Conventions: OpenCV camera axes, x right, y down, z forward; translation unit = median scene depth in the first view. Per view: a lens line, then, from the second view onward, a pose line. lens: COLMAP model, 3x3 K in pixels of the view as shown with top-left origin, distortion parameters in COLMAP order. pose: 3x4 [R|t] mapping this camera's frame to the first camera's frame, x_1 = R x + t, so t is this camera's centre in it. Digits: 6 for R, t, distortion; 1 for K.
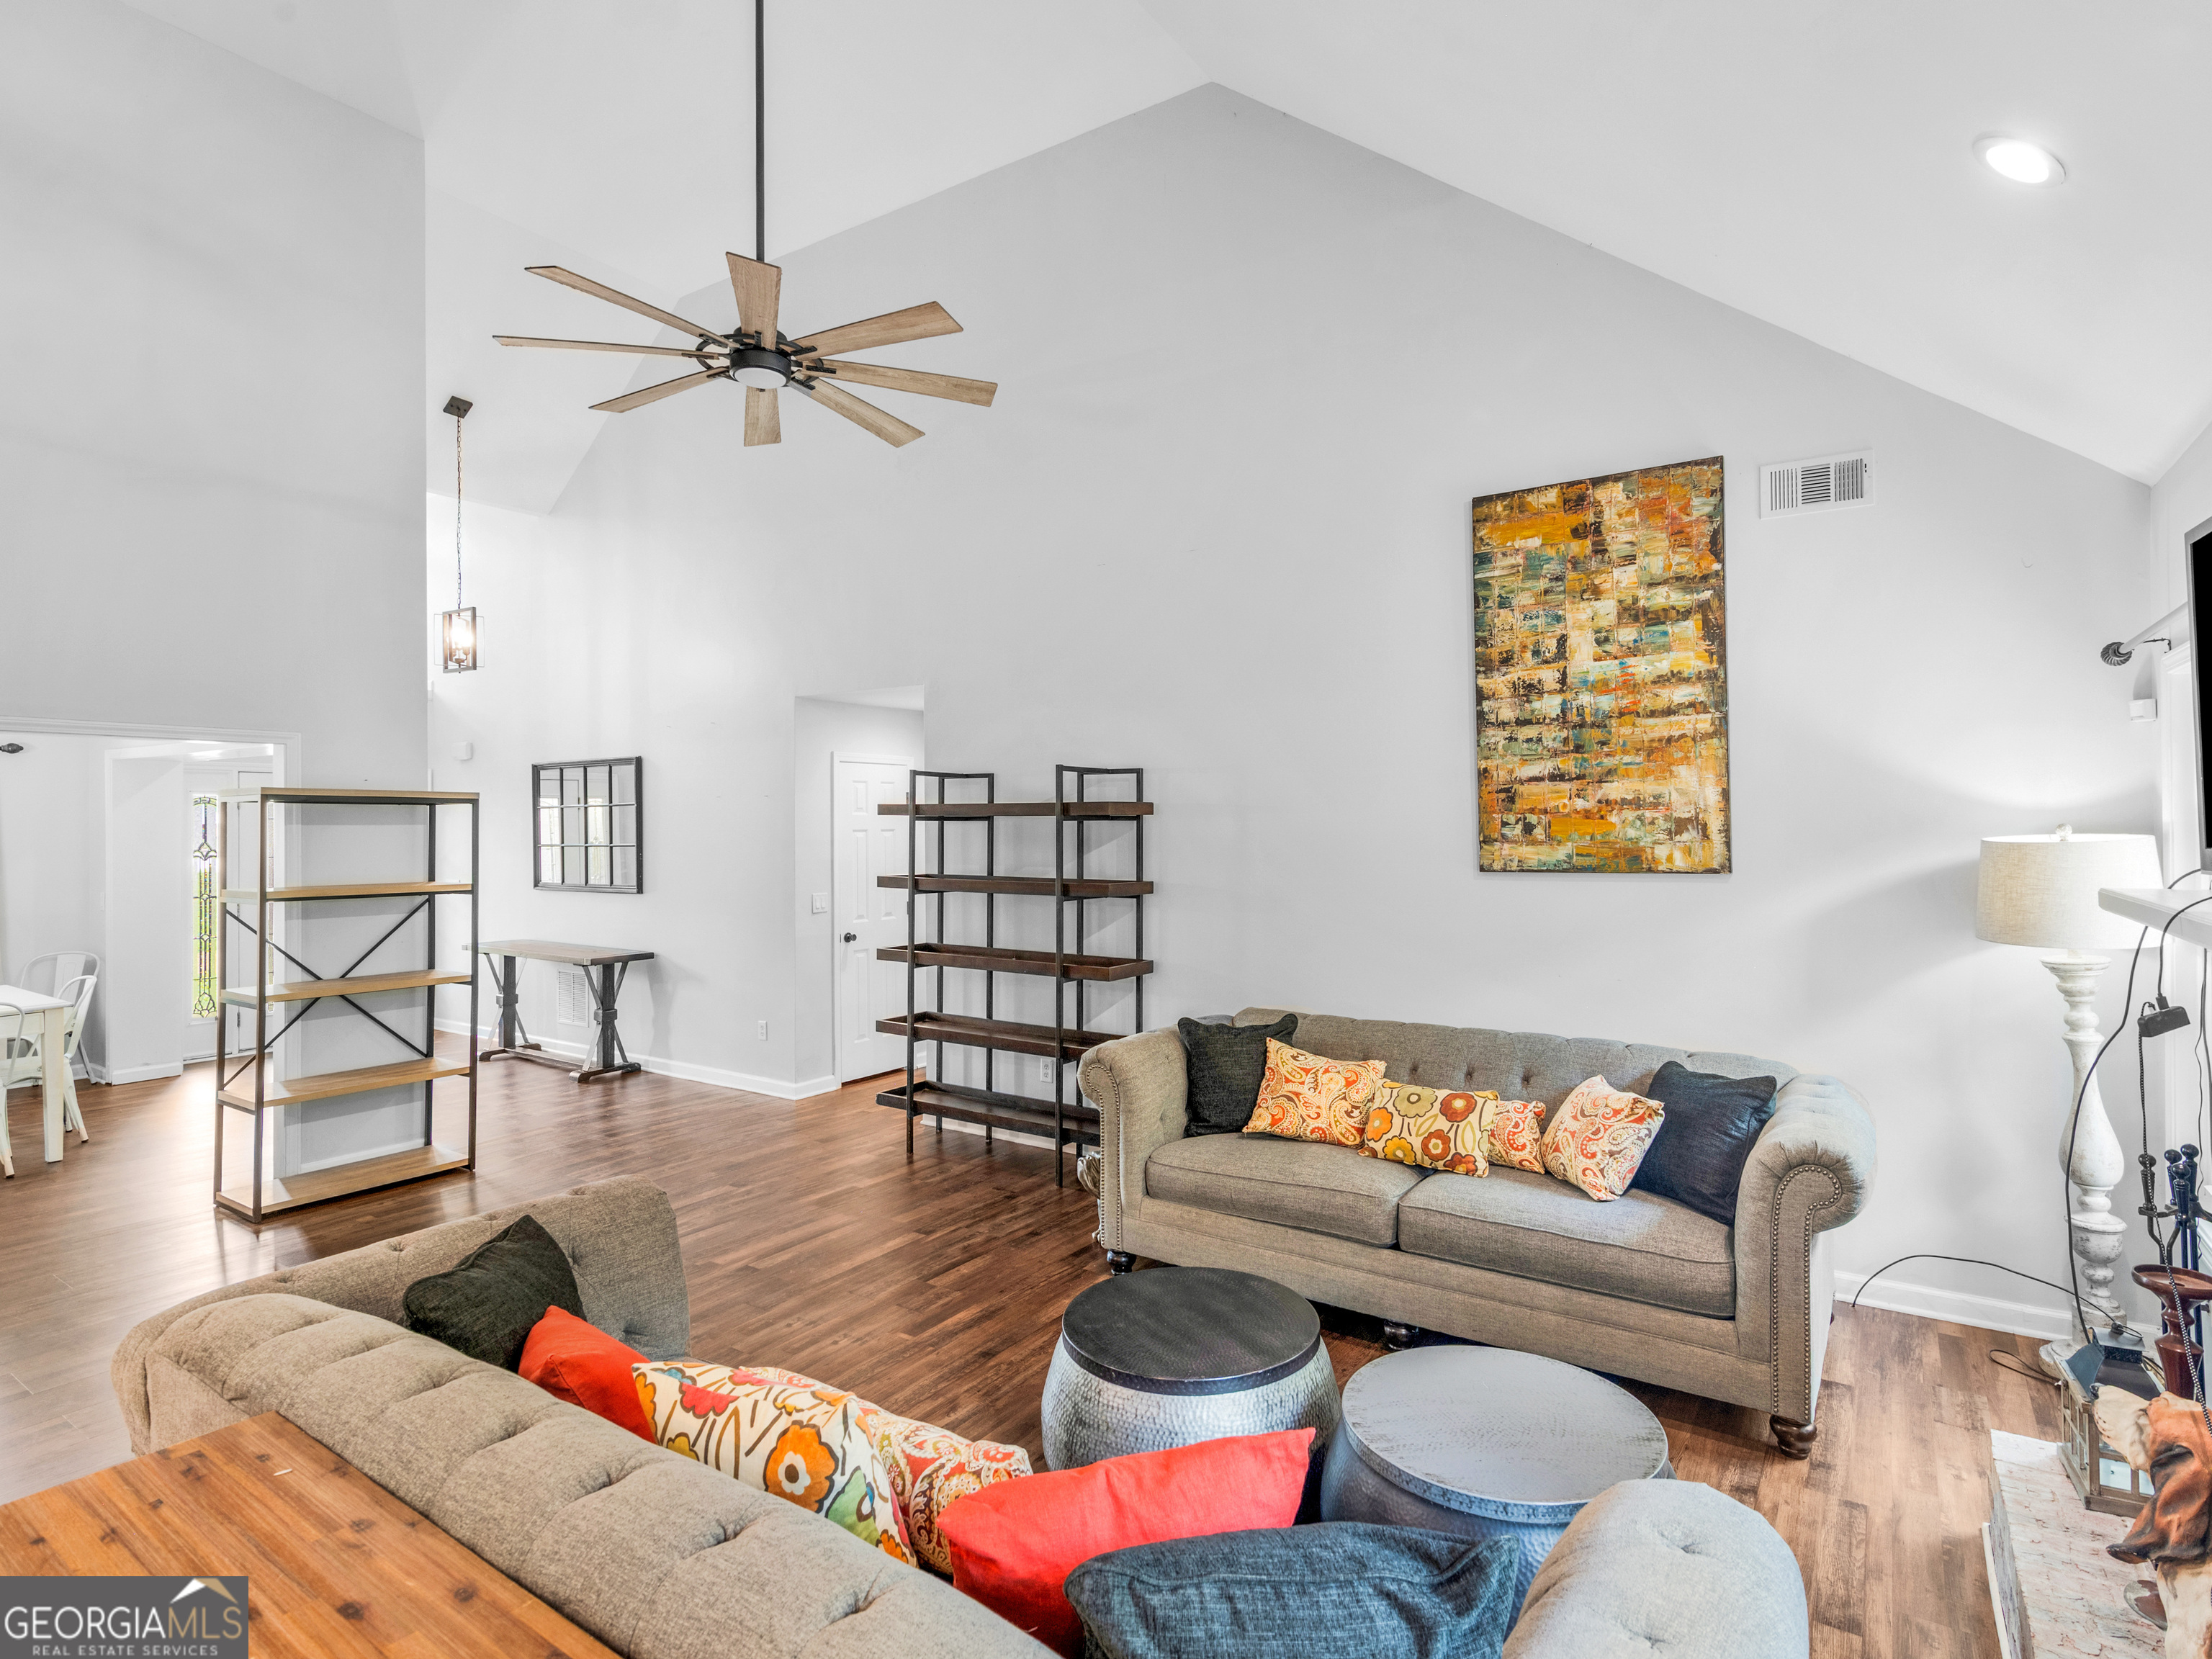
lens RADIAL K [[1157.2, 0, 1138.0], [0, 1157.2, 813.4], [0, 0, 1]] dist [-0.001301, 0.000817]
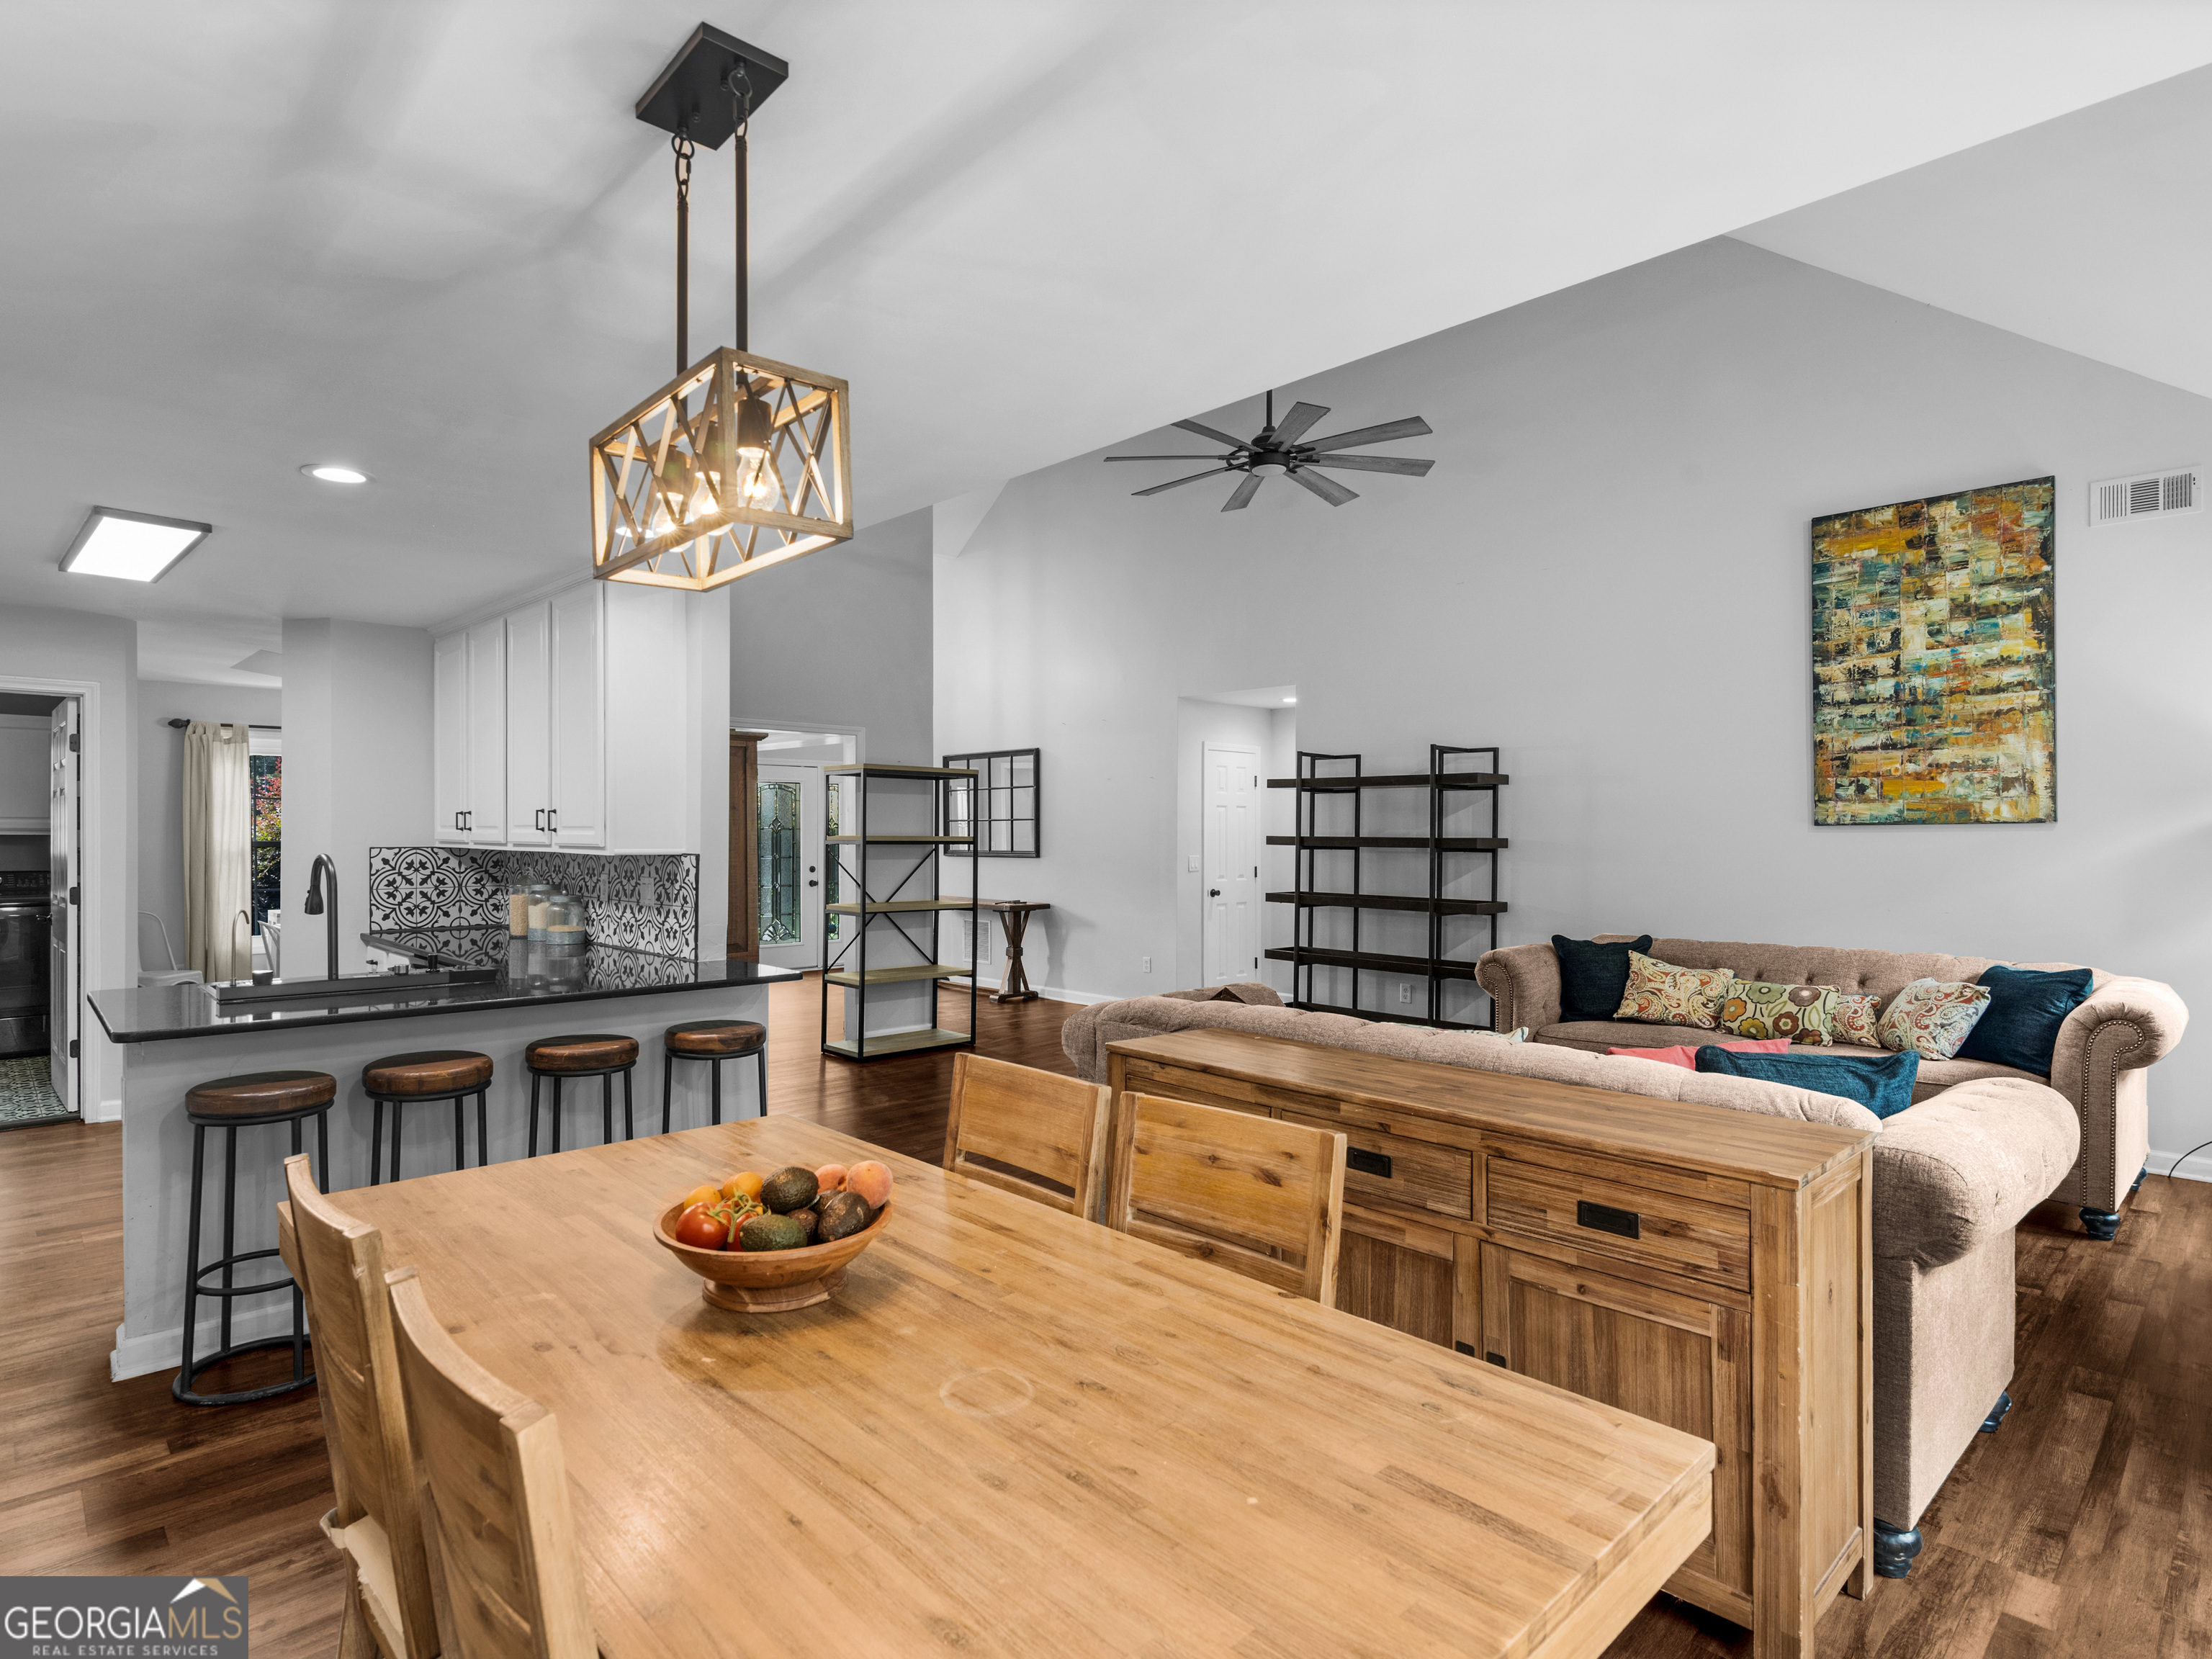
lens RADIAL K [[1157.2, 0, 1059.6], [0, 1157.2, 831.5], [0, 0, 1]] dist [-0.001301, 0.000817]
pose [[0.969528, 0.009499, -0.244796, -0.187588], [-0.007249, 0.999923, 0.010088, 0.053278], [0.244873, -0.008006, 0.969522, -0.398068]]
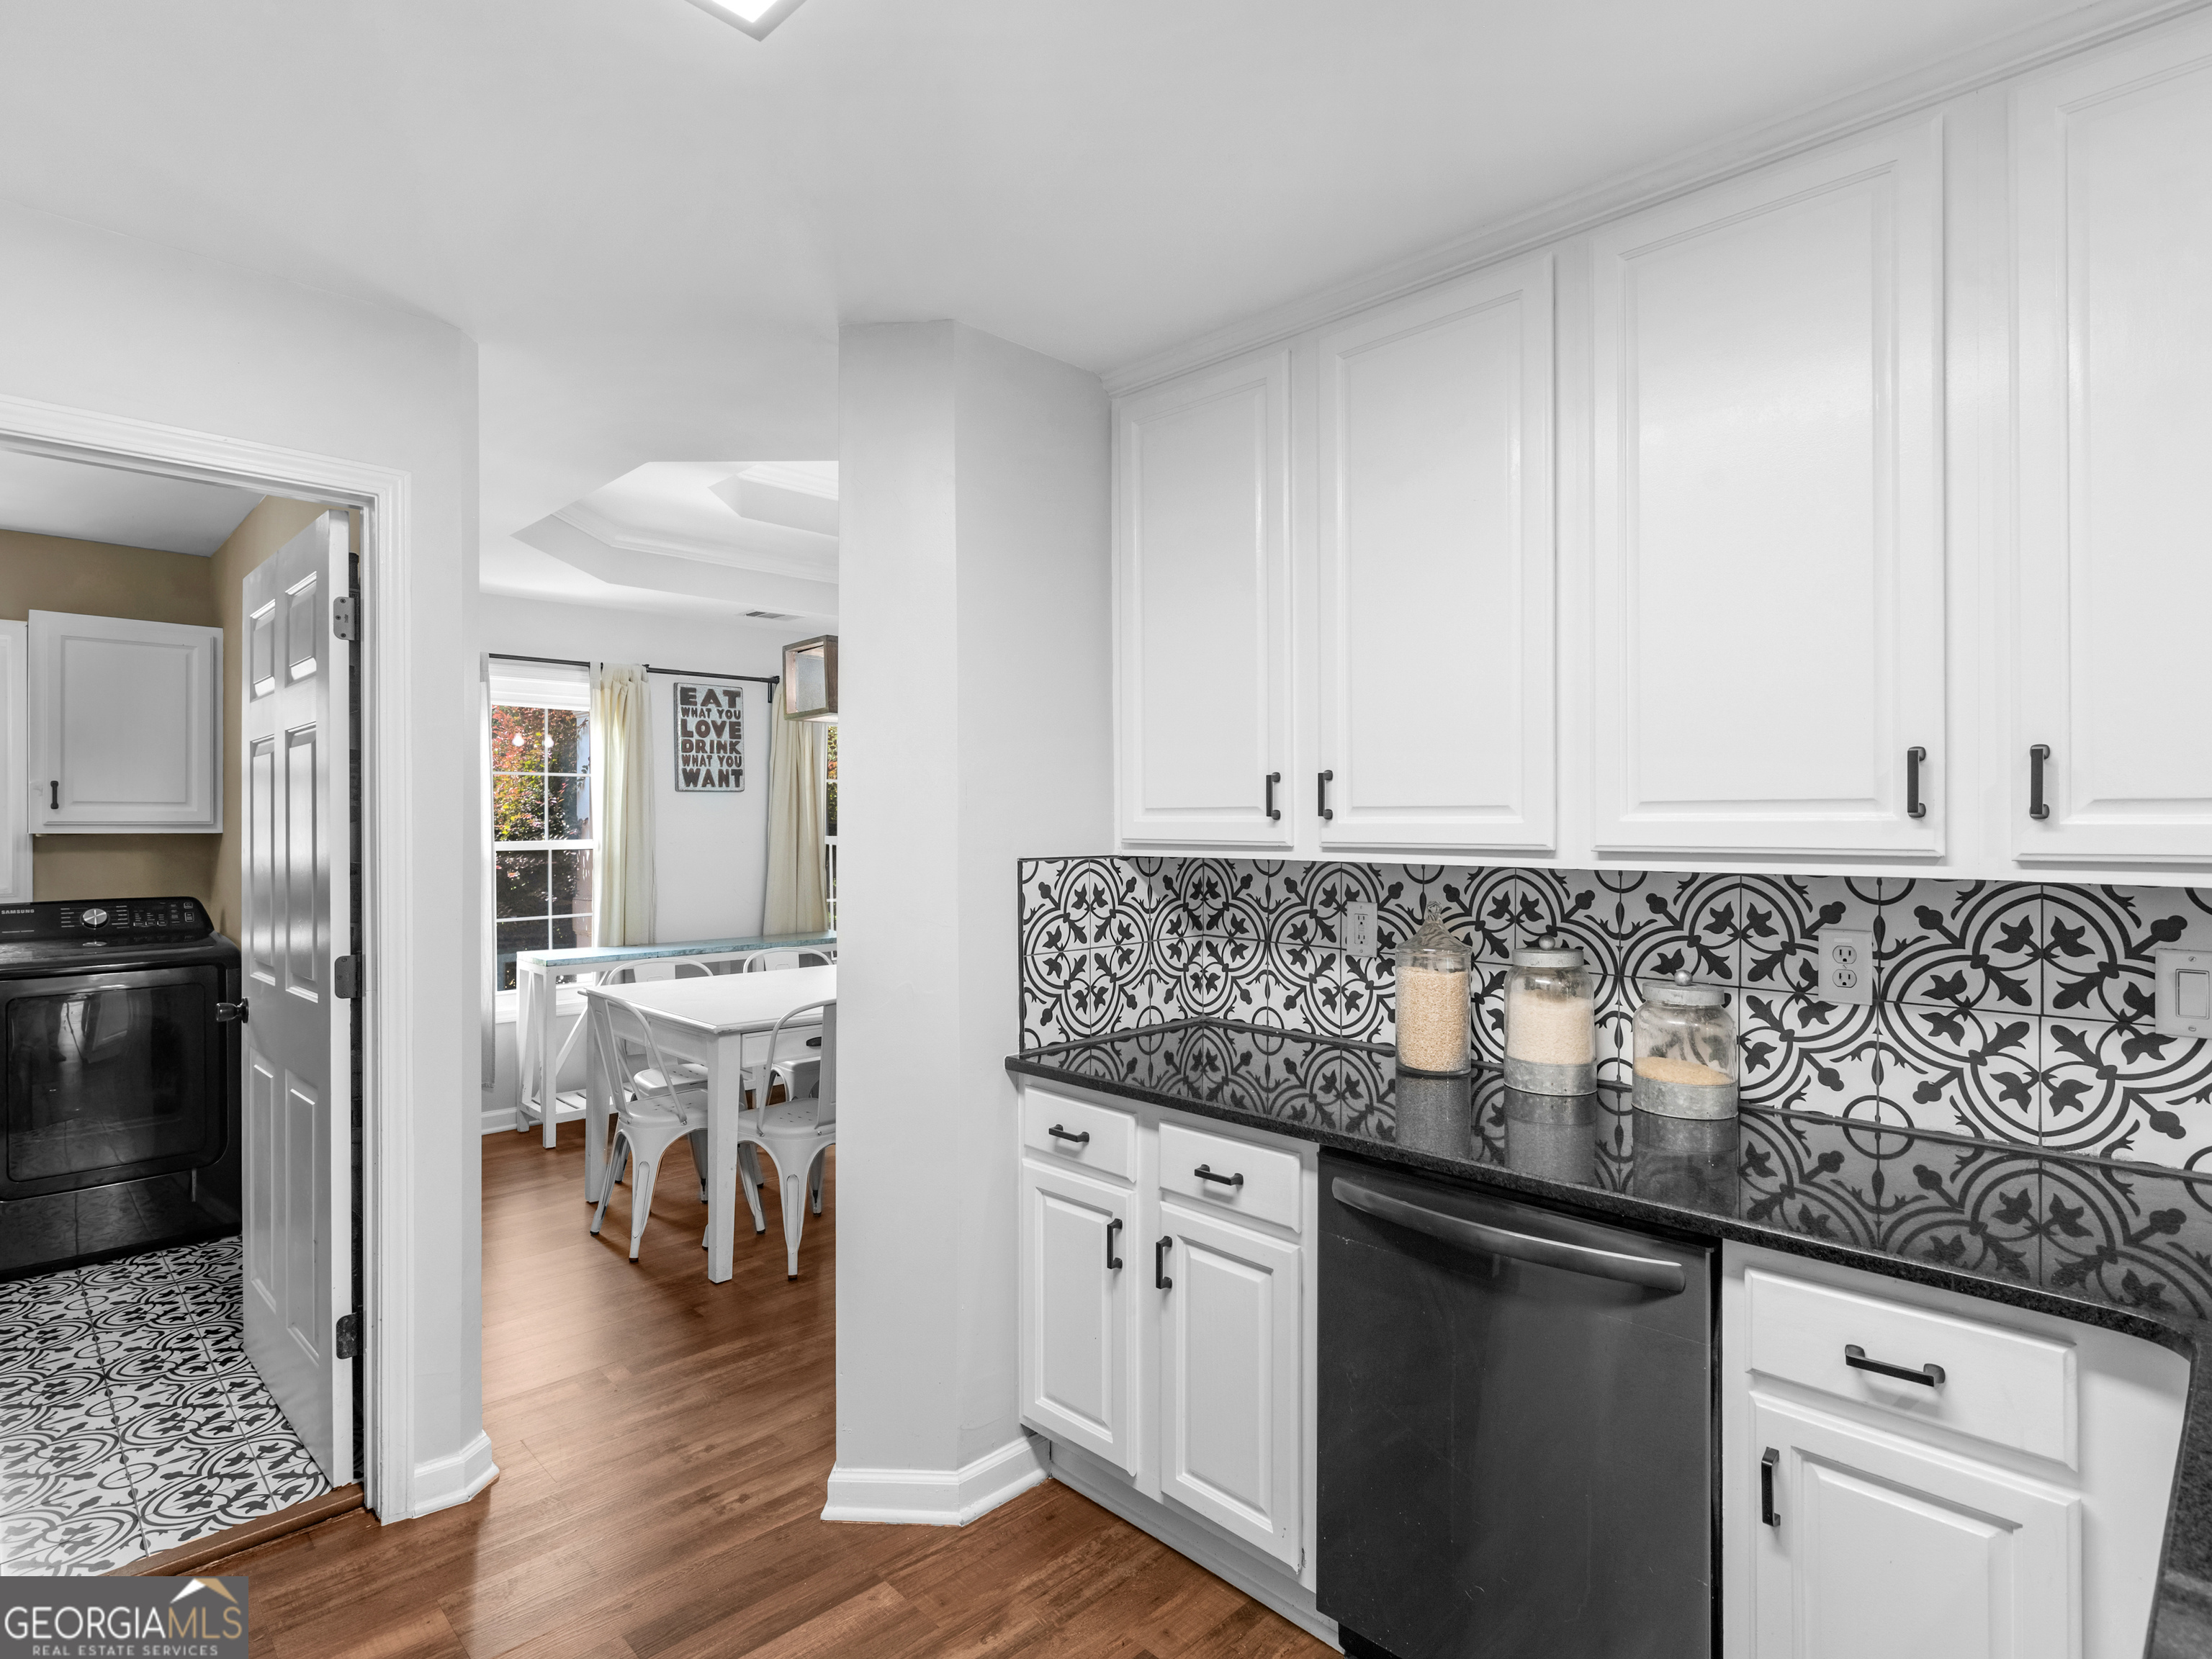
lens RADIAL K [[1157.2, 0, 1092.0], [0, 1157.2, 820.4], [0, 0, 1]] dist [-0.001301, 0.000817]
pose [[0.972141, 0.003120, -0.234375, -1.078941], [-0.000999, 0.999957, 0.009166, 0.065480], [0.234394, -0.008676, 0.972103, 0.123422]]
